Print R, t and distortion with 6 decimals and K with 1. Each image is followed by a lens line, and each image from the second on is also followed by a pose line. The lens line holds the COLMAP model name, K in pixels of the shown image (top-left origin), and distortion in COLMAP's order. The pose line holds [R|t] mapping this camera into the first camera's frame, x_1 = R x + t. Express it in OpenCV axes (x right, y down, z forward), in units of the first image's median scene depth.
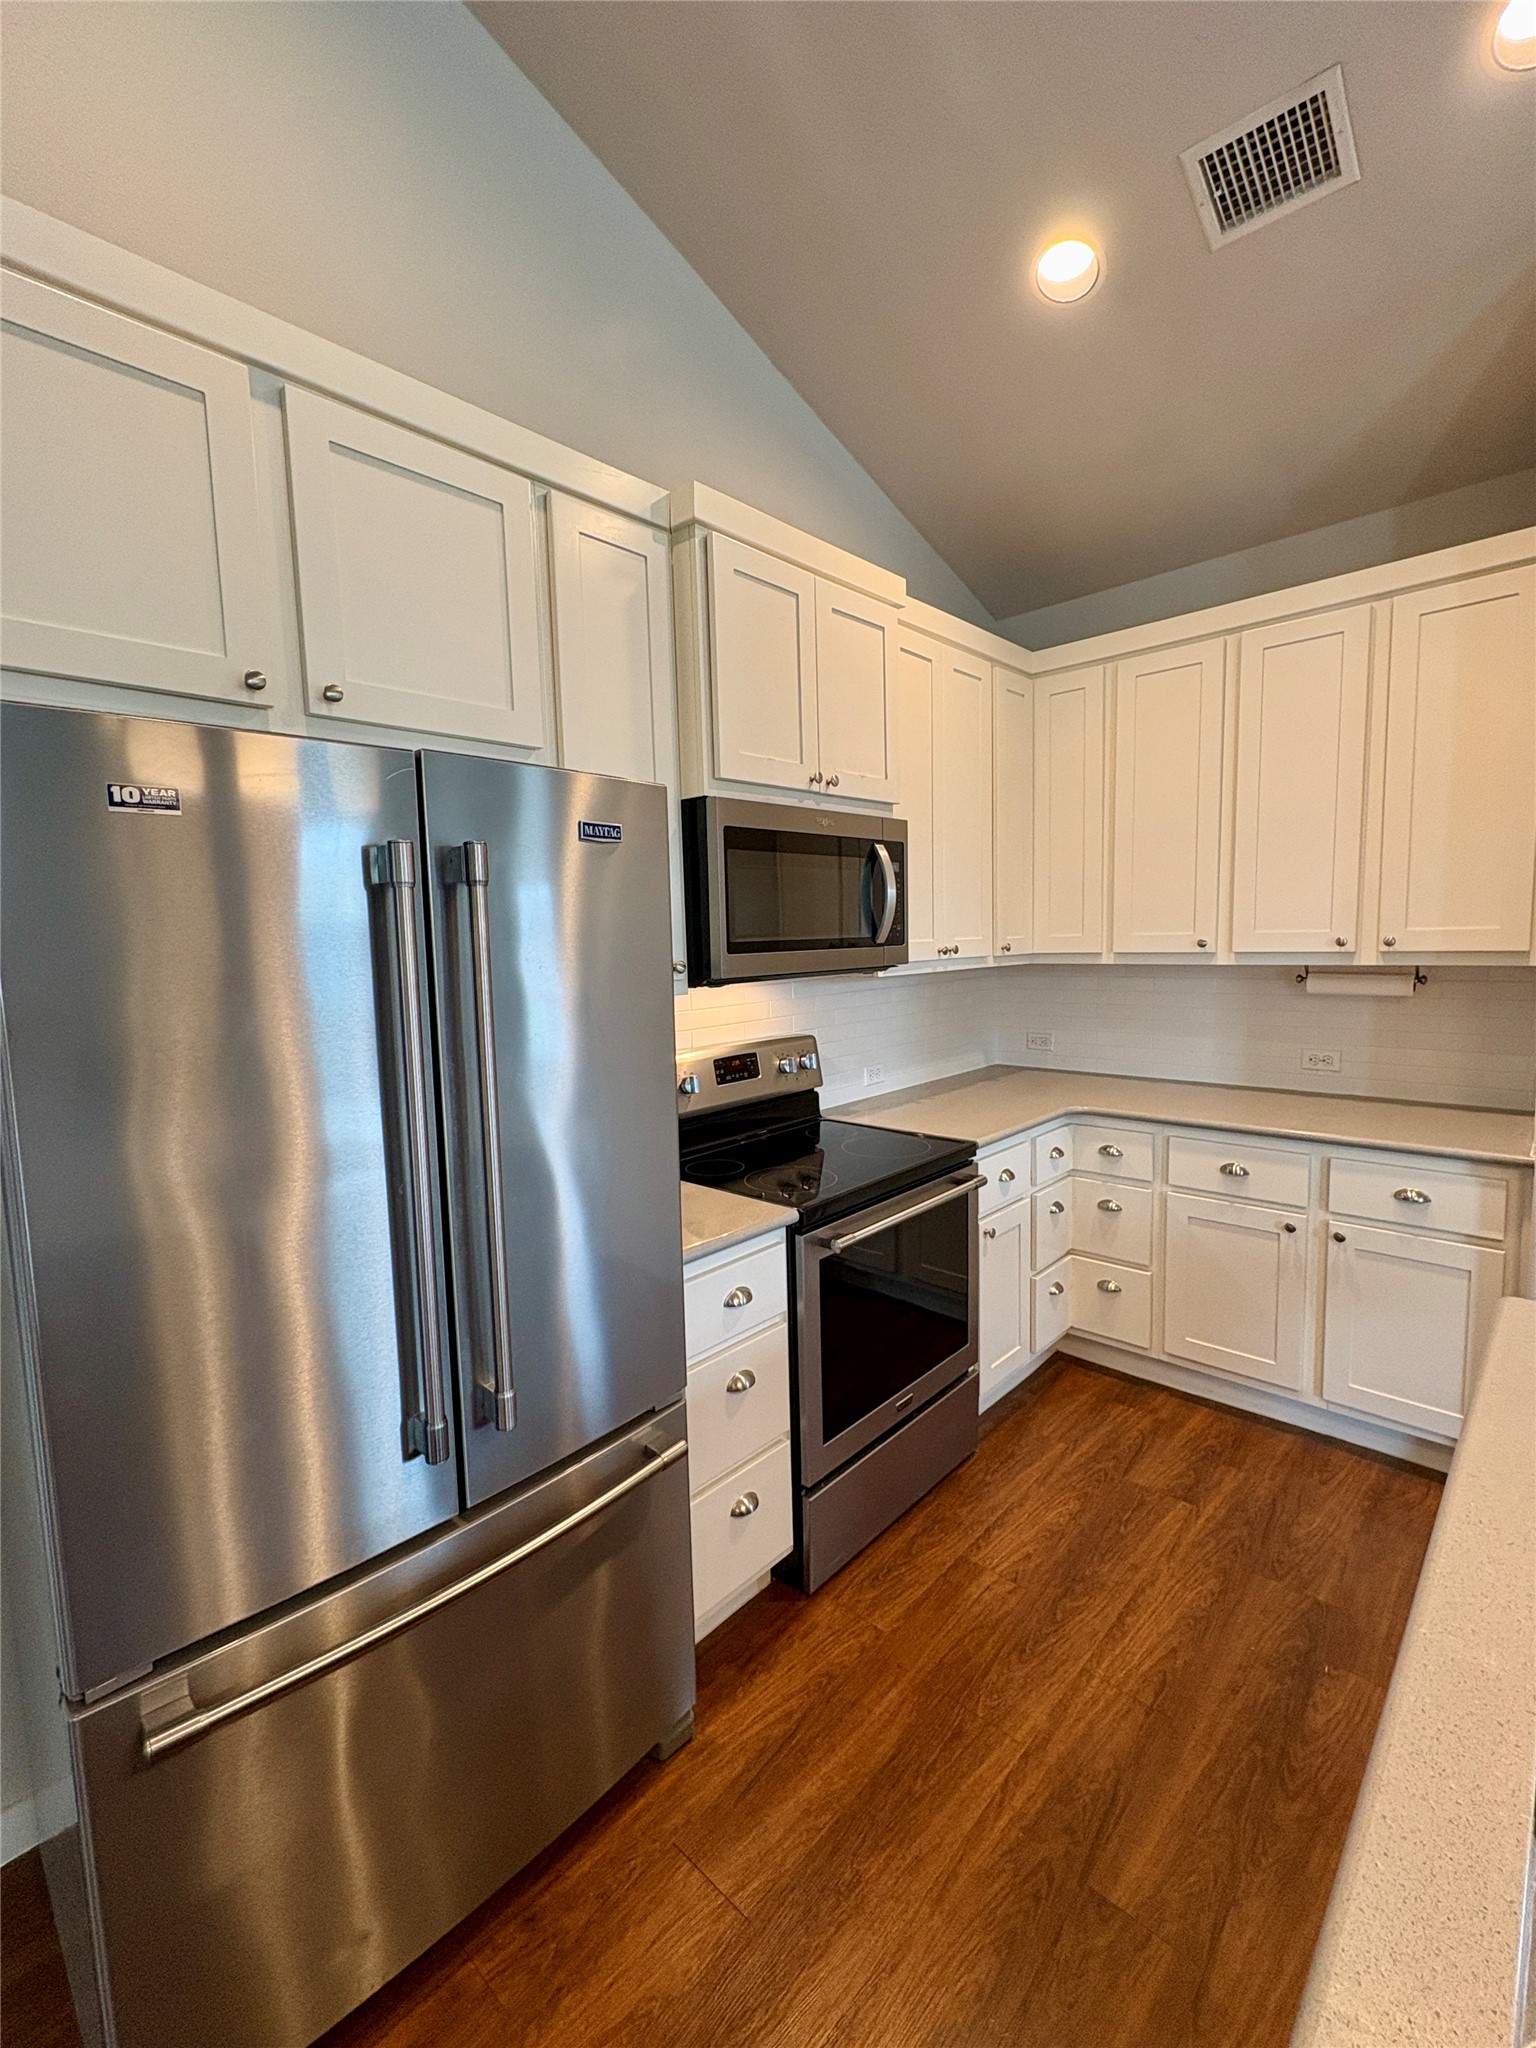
lens RADIAL K [[894.0, 0, 768.0], [0, 894.0, 1024.0], [0, 0, 1]] dist [0.000615, -0.000200]
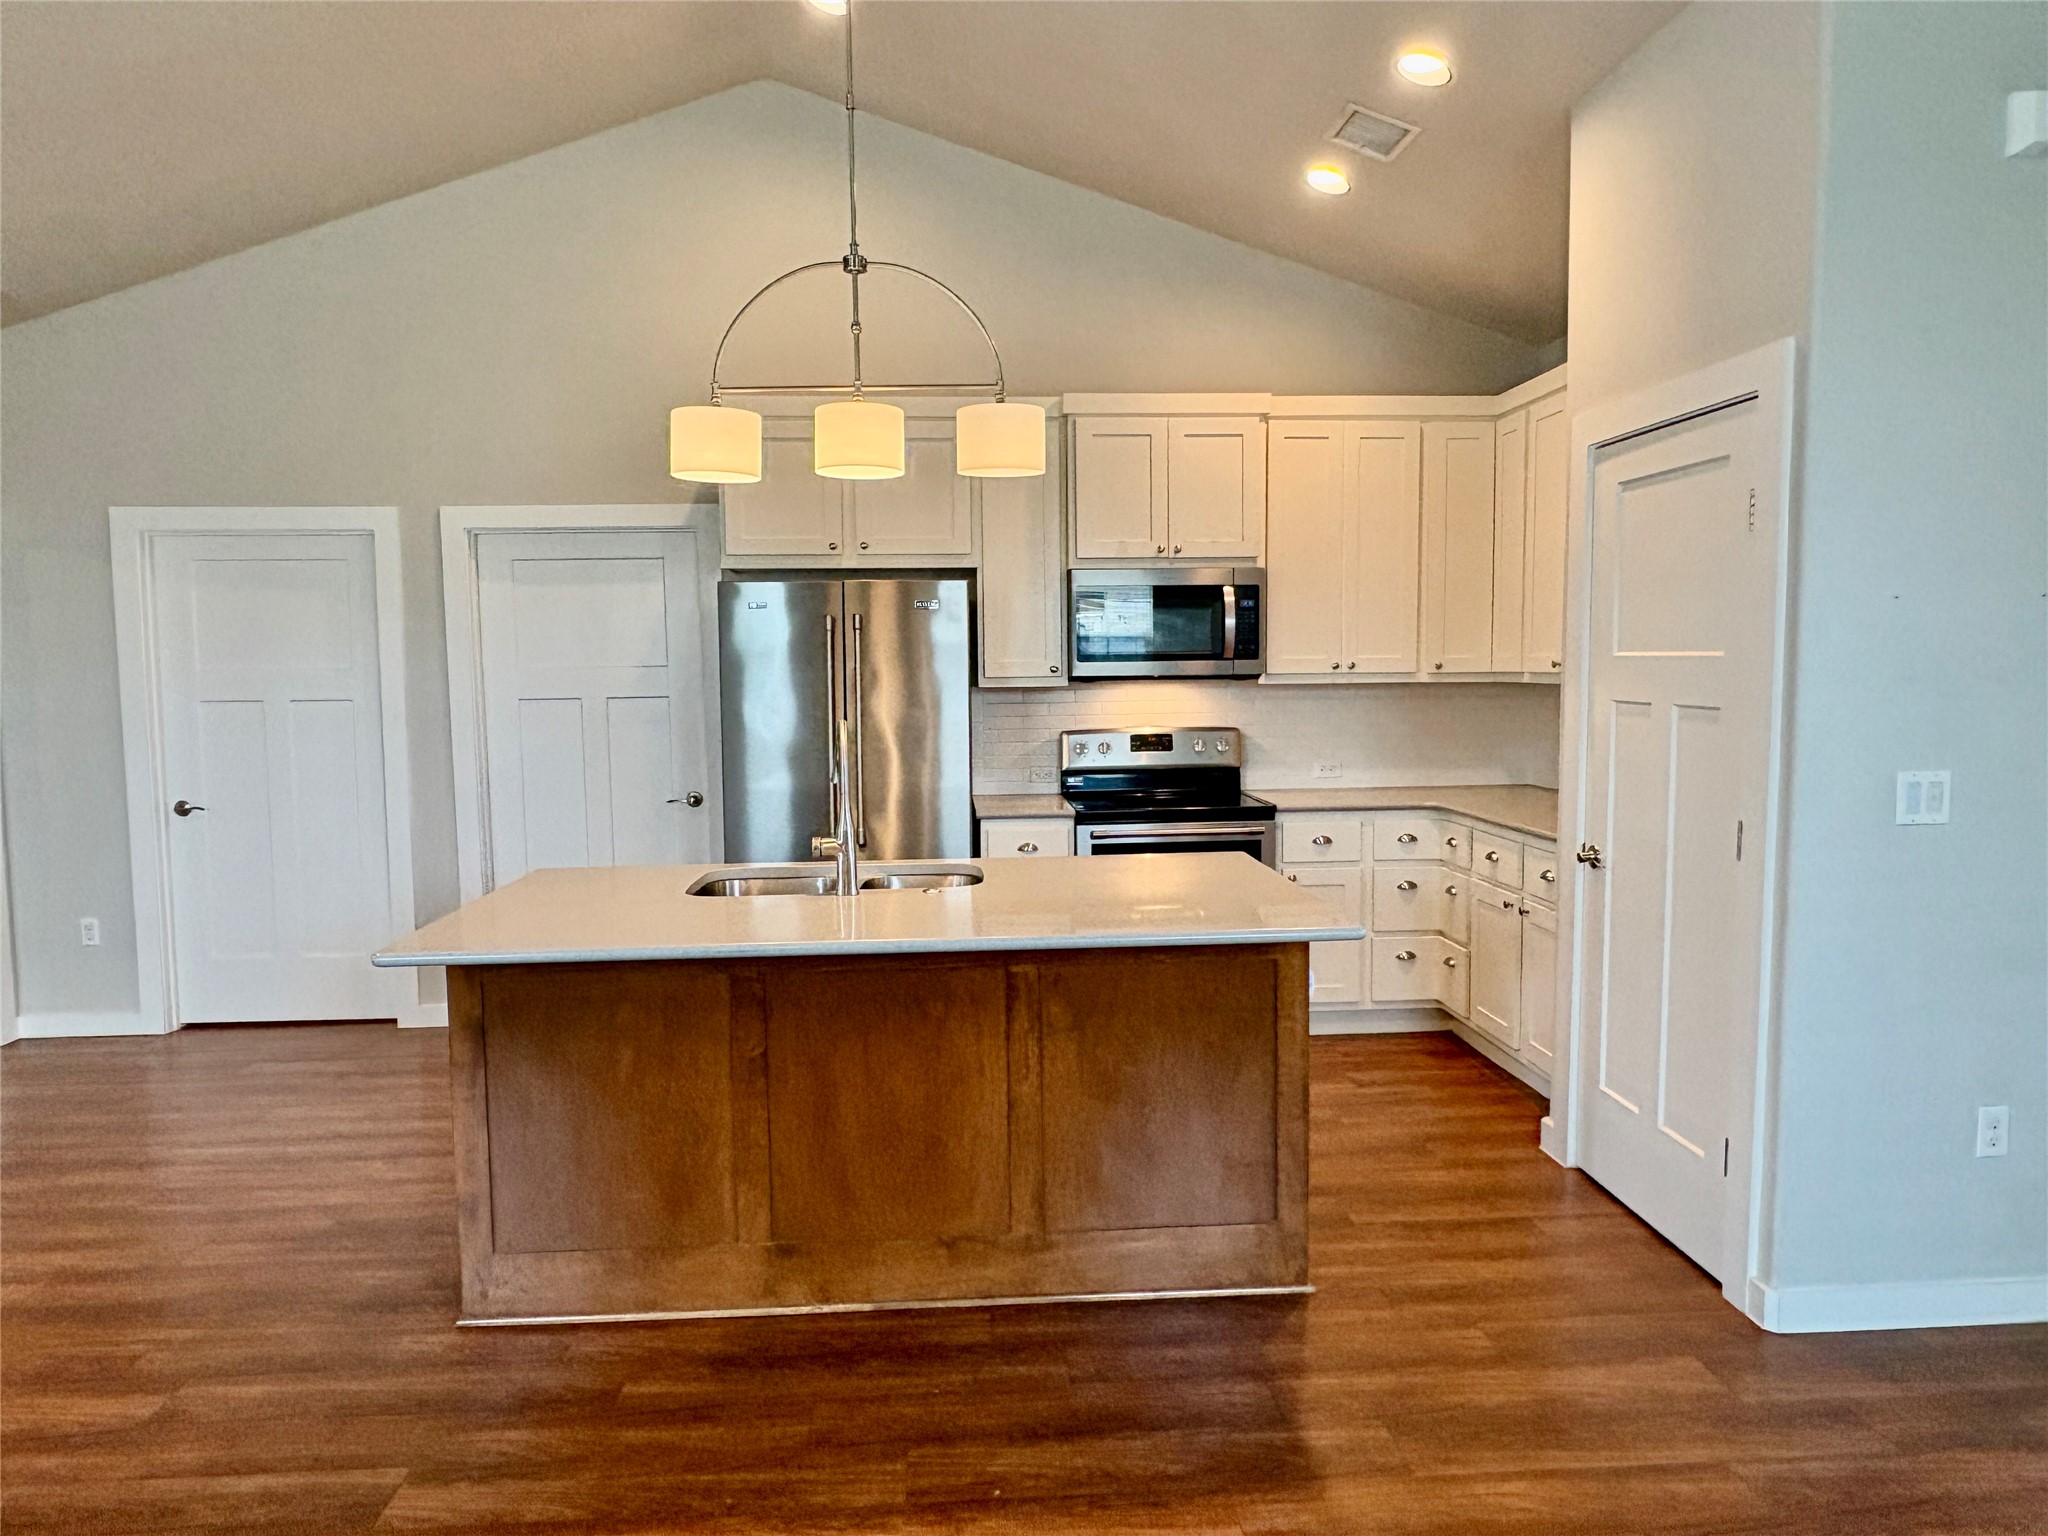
lens RADIAL K [[1349.9, 0, 1024.1], [0, 1349.9, 770.8], [0, 0, 1]] dist [0.001583, 0.000586]
pose [[0.724527, 0.073179, -0.685351, 1.360797], [-0.079268, 0.996597, 0.022614, 0.063752], [0.684673, 0.037942, 0.727862, -0.755383]]
